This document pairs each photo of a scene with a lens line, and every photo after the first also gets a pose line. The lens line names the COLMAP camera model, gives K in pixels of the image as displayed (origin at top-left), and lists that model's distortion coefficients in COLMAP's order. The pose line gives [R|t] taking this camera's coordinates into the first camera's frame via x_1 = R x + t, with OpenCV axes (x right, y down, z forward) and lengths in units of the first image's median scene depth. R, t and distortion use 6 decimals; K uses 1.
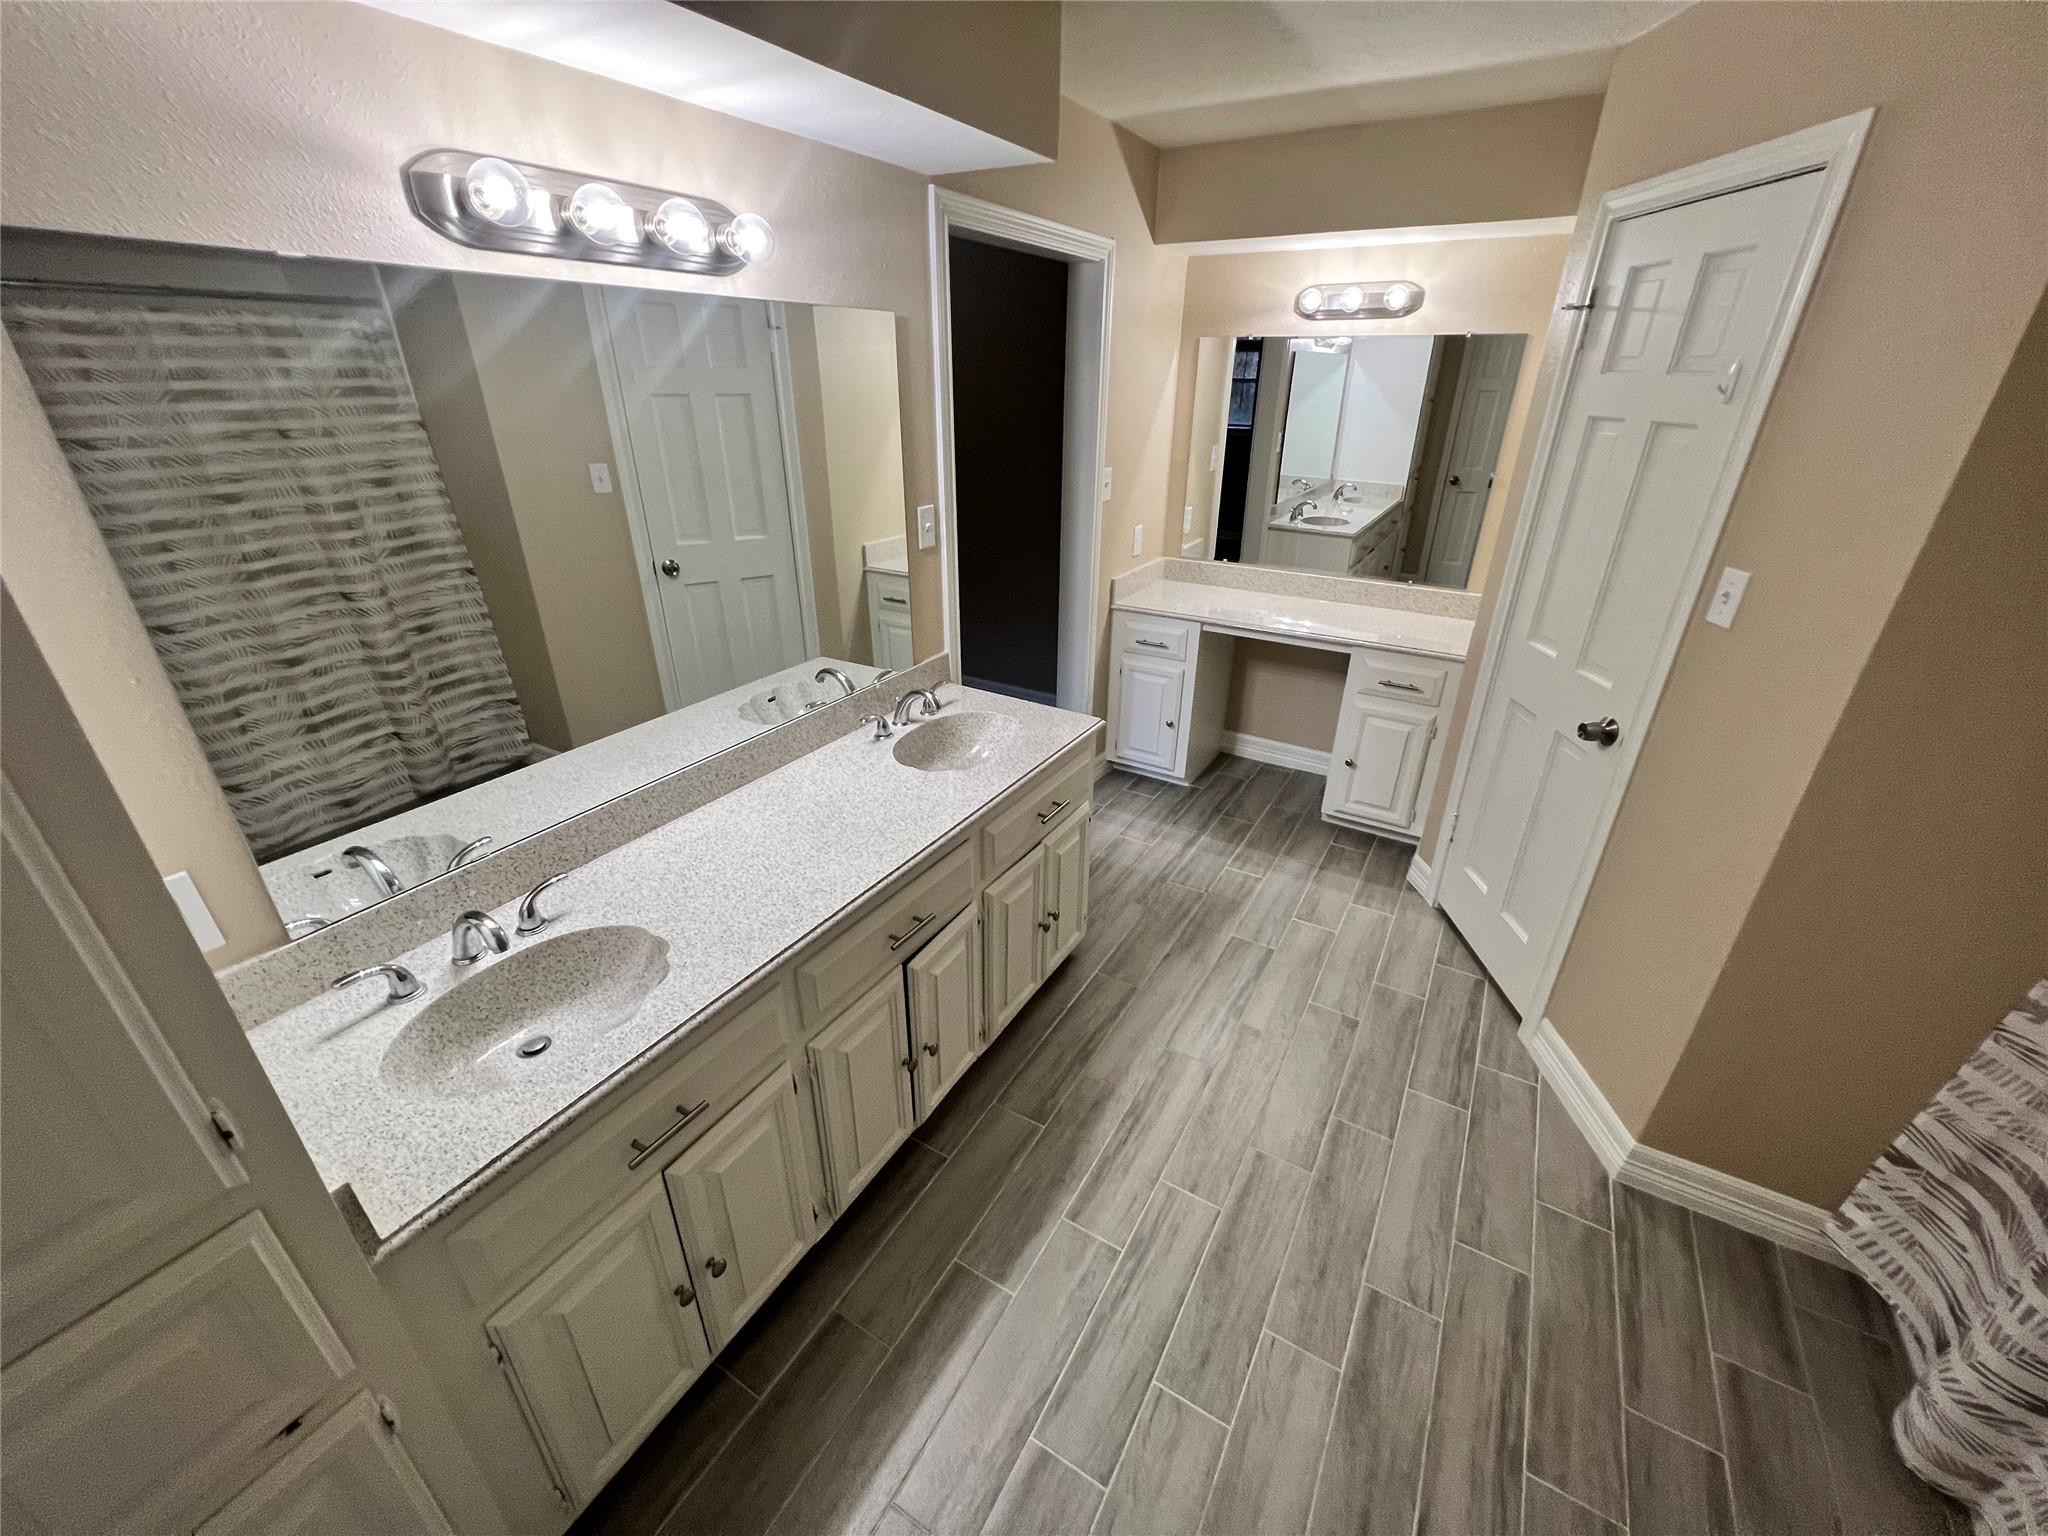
lens RADIAL K [[823.3, 0, 1021.1], [0, 823.3, 763.7], [0, 0, 1]] dist [0.000458, 0.000019]
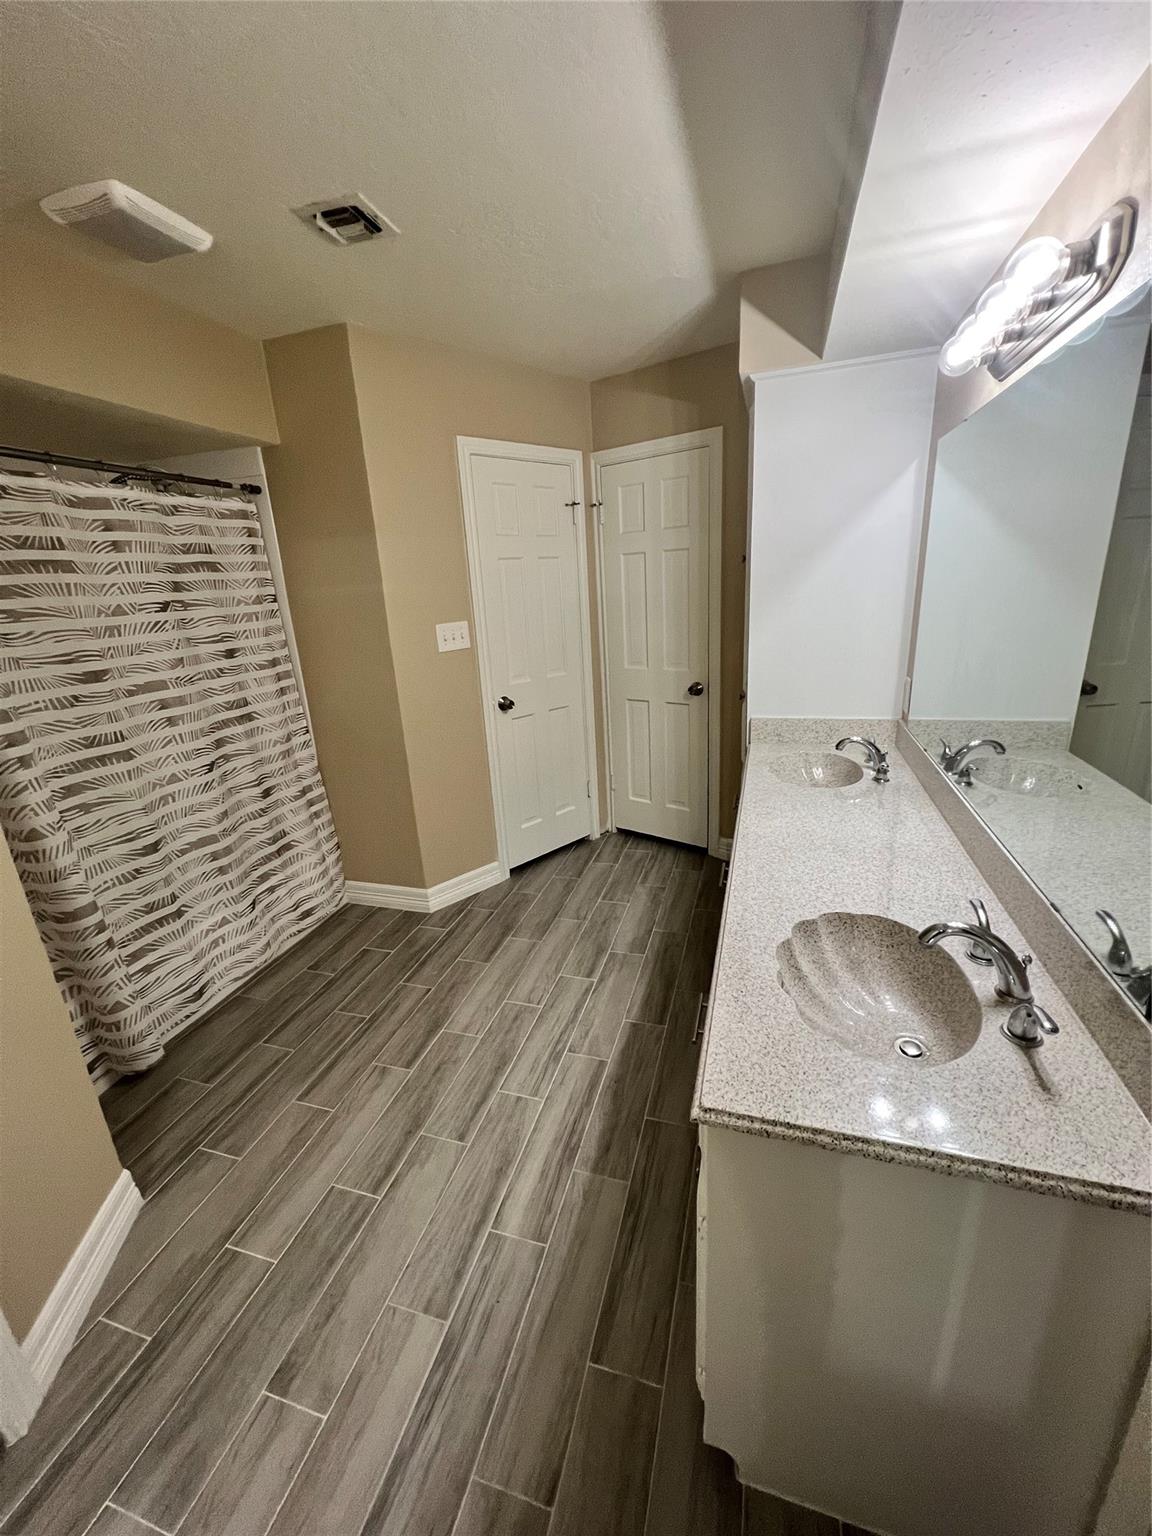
lens RADIAL K [[617.5, 0, 576.2], [0, 617.5, 767.3], [0, 0, 1]] dist [0.000458, 0.000019]
pose [[-0.969073, 0.120195, -0.215526, 0.273334], [-0.058643, 0.736185, 0.674235, -0.543364], [0.239706, 0.666022, -0.706368, 1.387196]]
